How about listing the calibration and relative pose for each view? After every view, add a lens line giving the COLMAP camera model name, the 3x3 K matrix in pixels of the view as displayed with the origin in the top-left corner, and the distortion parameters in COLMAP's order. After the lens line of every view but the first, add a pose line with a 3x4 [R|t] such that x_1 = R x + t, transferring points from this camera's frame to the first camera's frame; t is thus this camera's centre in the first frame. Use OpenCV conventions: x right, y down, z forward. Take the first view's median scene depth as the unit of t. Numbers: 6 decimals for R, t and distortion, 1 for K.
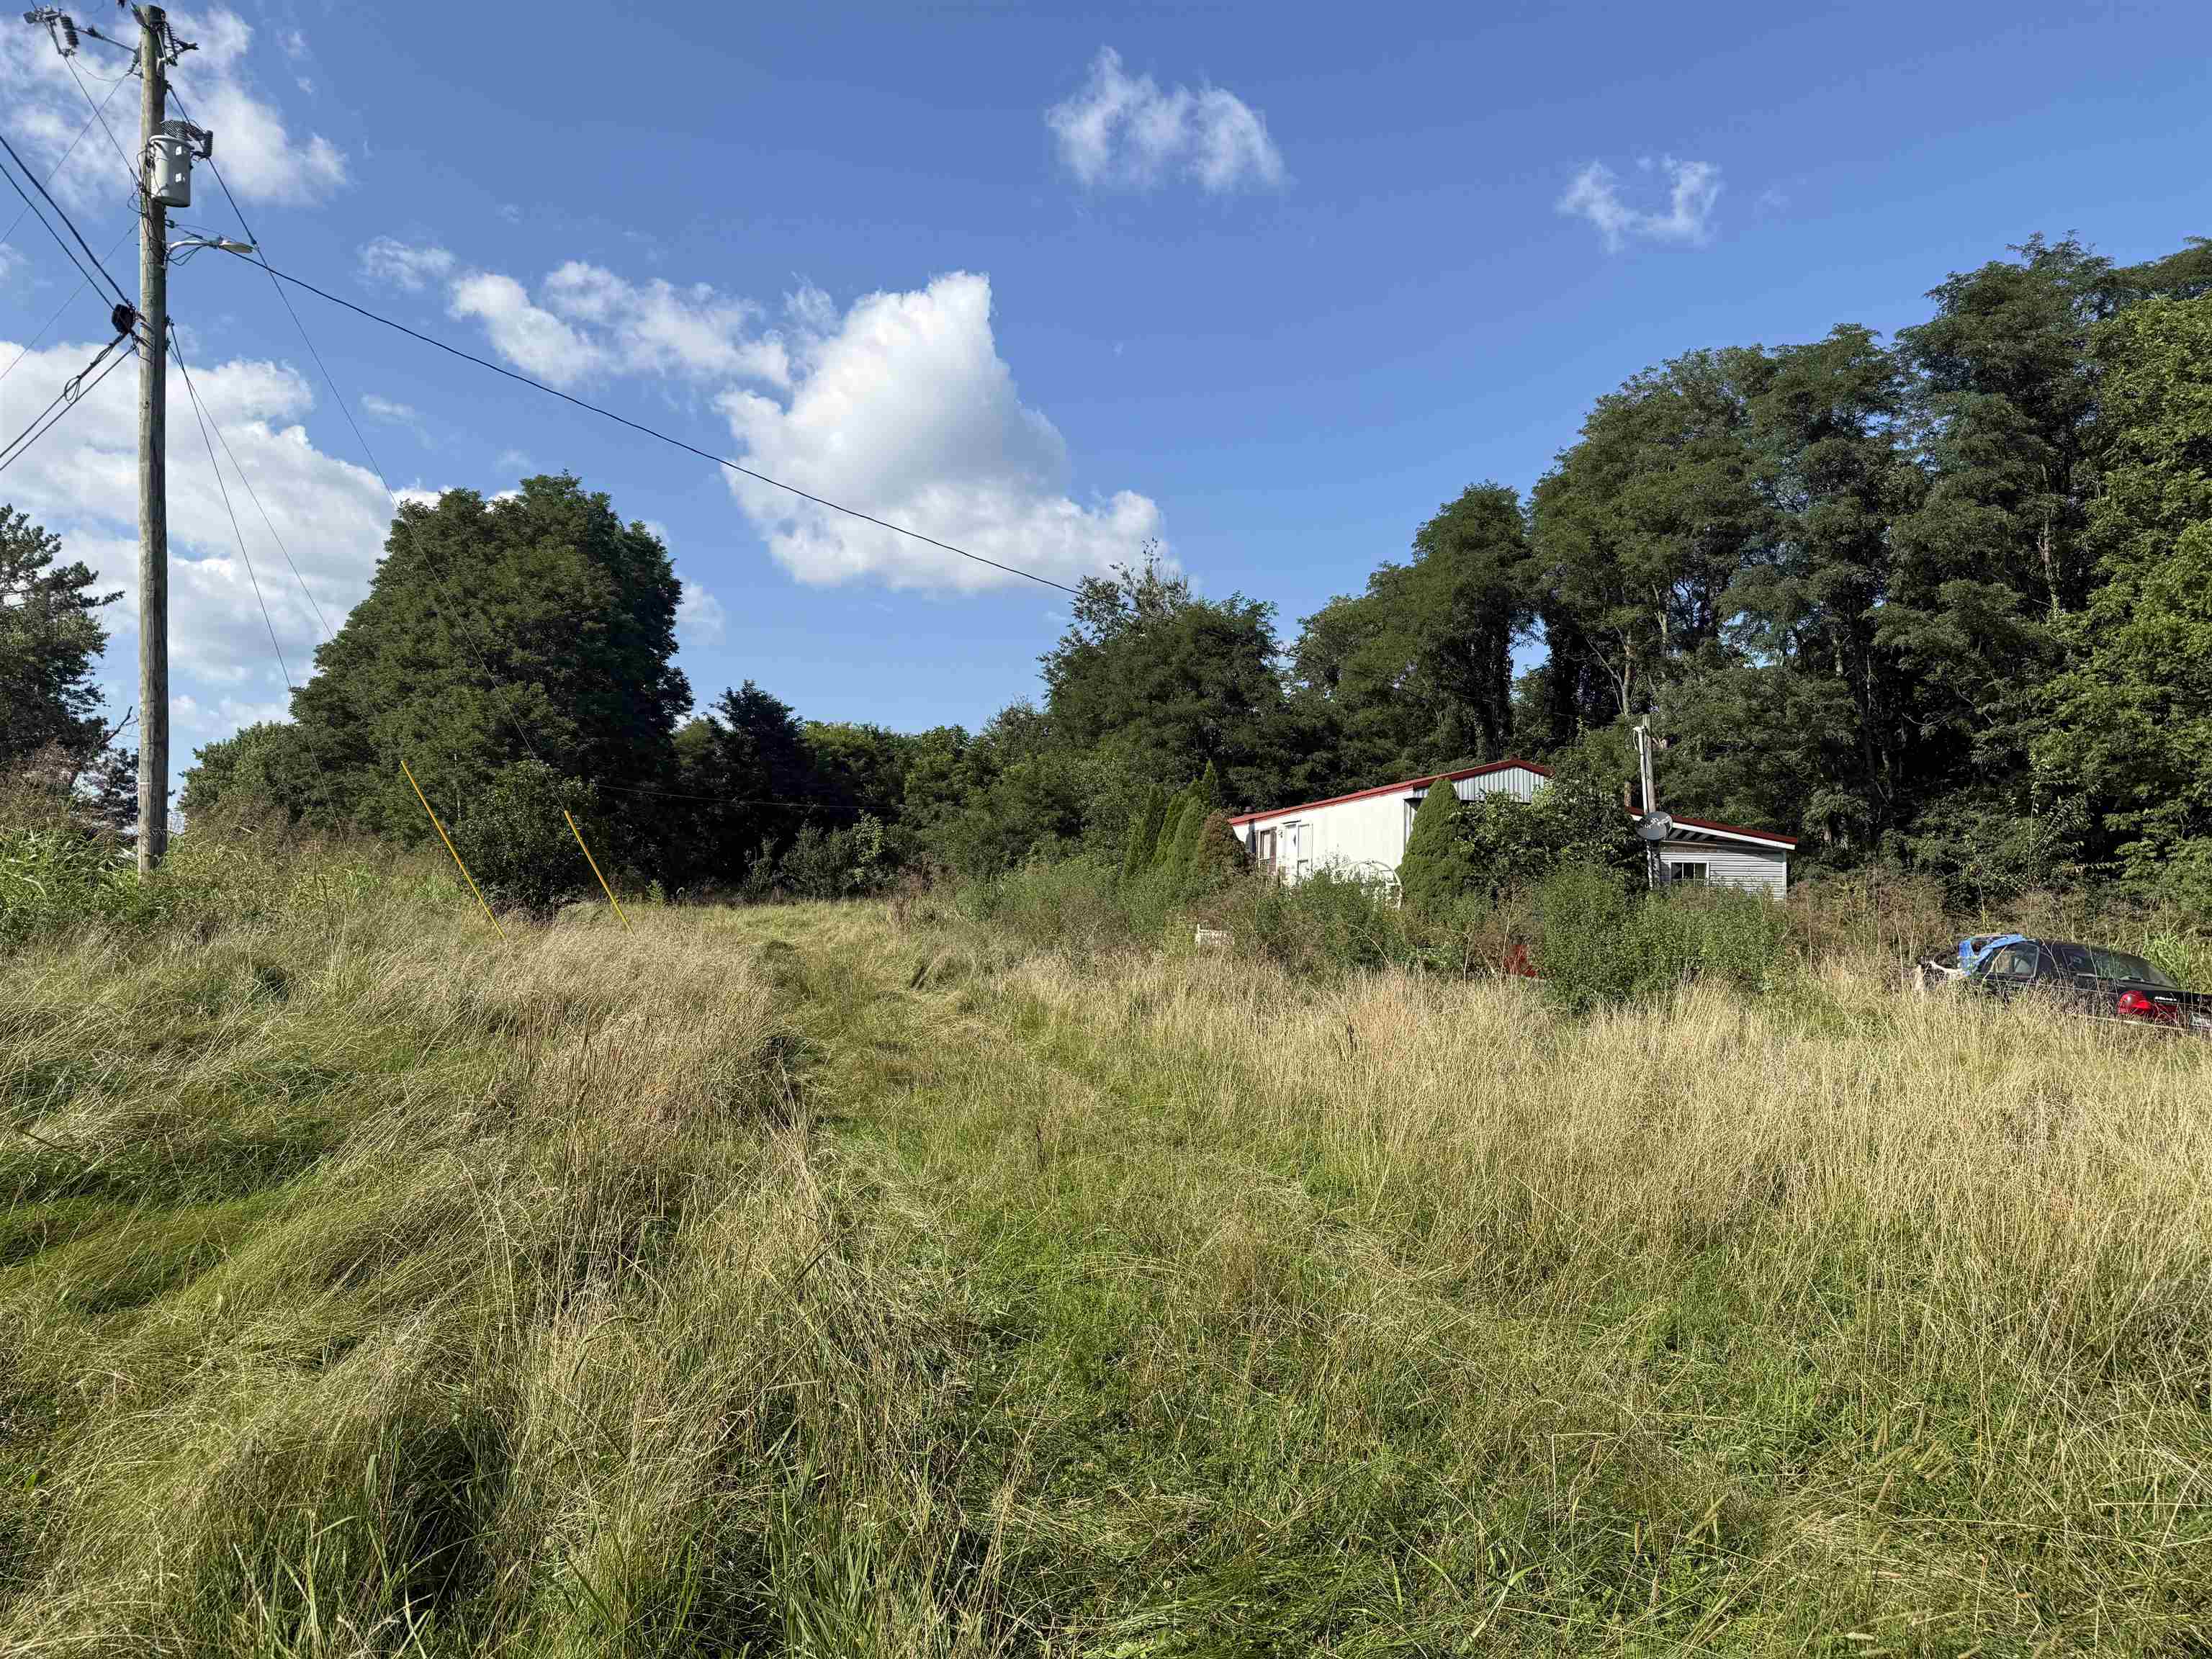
lens RADIAL K [[1559.8, 0, 1129.8], [0, 1559.8, 823.7], [0, 0, 1]] dist [0.133544, -0.208947]
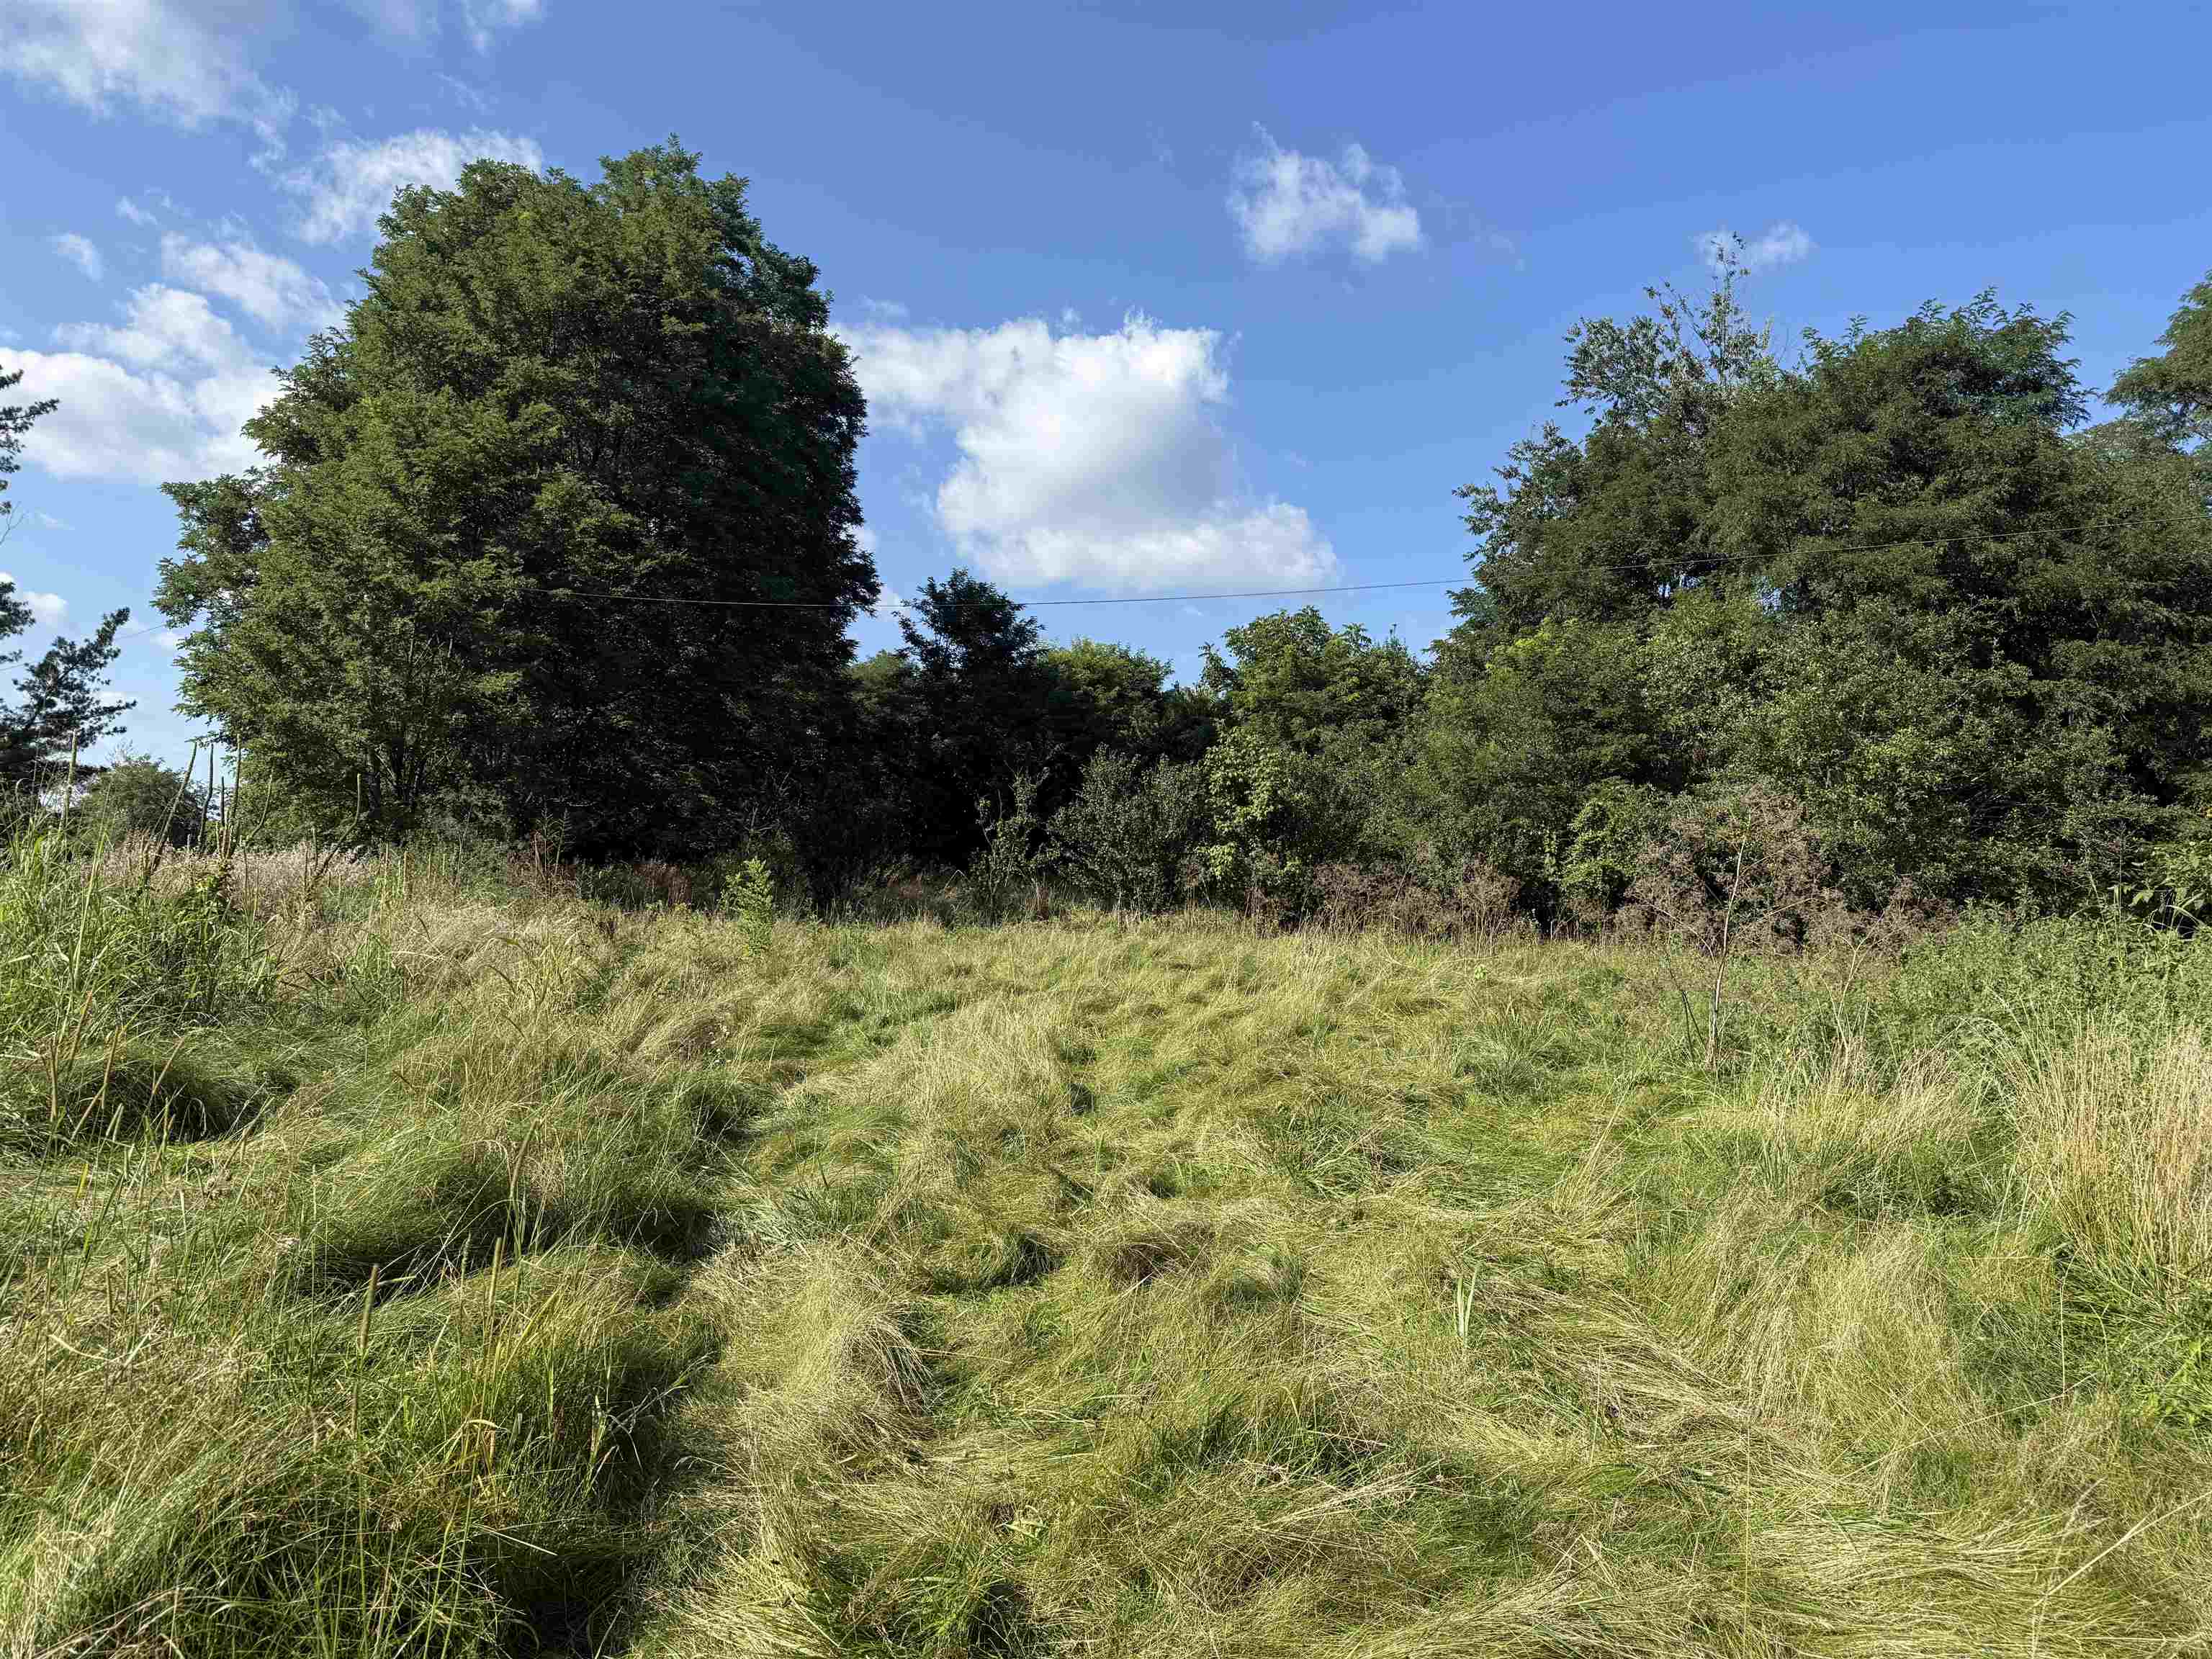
lens RADIAL K [[1587.4, 0, 1112.1], [0, 1587.4, 832.7], [0, 0, 1]] dist [0.080439, -0.066340]
pose [[0.991809, 0.029658, -0.124240, -0.126719], [-0.027771, 0.999471, 0.016900, 0.015442], [0.124675, -0.013311, 0.992108, 0.466025]]
